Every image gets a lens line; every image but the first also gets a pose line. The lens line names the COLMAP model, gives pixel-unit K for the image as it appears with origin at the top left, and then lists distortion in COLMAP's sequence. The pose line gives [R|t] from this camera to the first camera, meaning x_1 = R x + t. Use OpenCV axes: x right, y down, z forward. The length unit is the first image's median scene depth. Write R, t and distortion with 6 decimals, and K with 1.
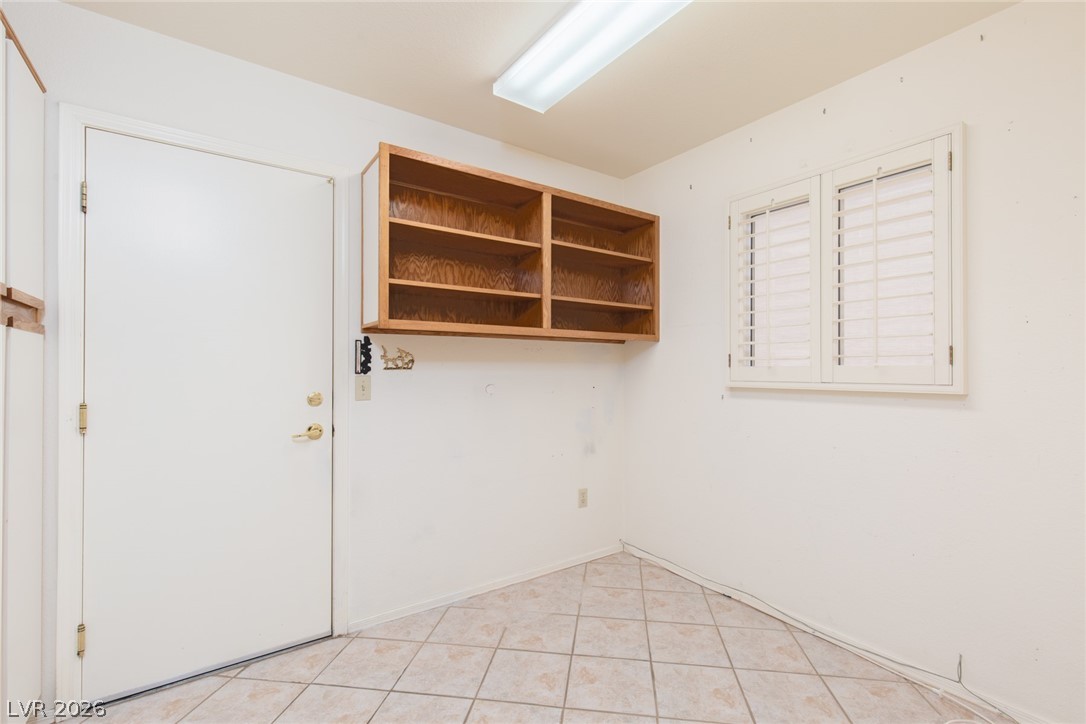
lens RADIAL K [[486.2, 0, 541.6], [0, 486.2, 366.5], [0, 0, 1]] dist [0.002536, 0.000066]
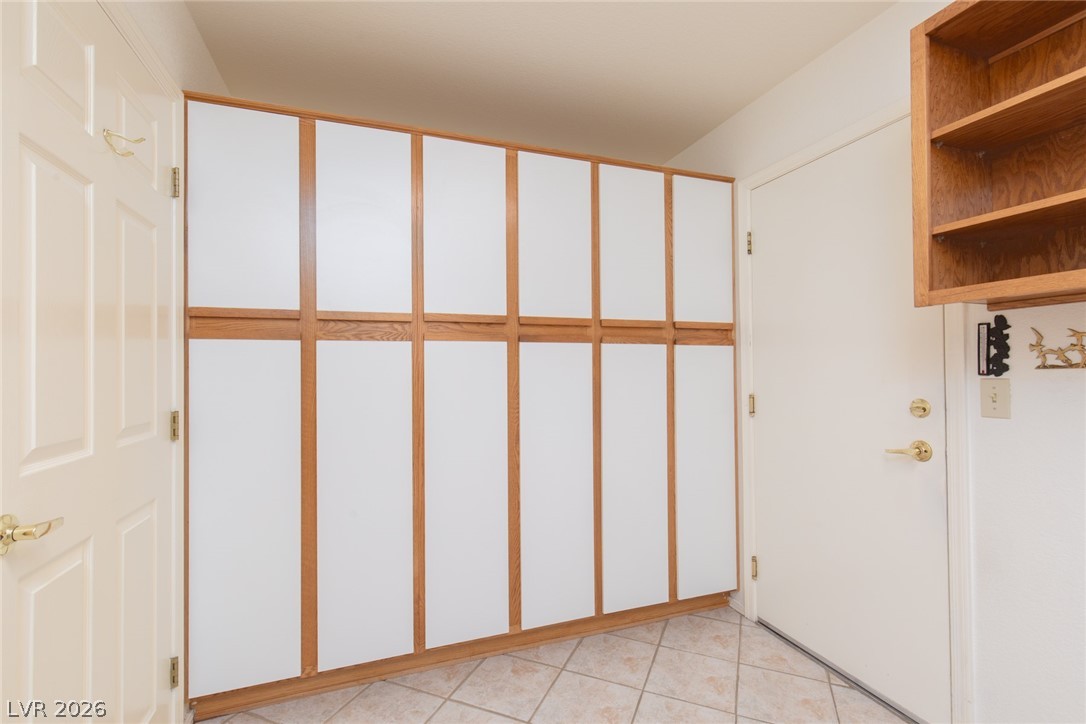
lens RADIAL K [[486.2, 0, 544.9], [0, 486.2, 362.7], [0, 0, 1]] dist [0.002536, 0.000066]
pose [[-0.280898, -0.007722, -0.959707, 0.400567], [0.010813, 0.999879, -0.011210, -0.000600], [0.959677, -0.013527, -0.280781, 0.620571]]
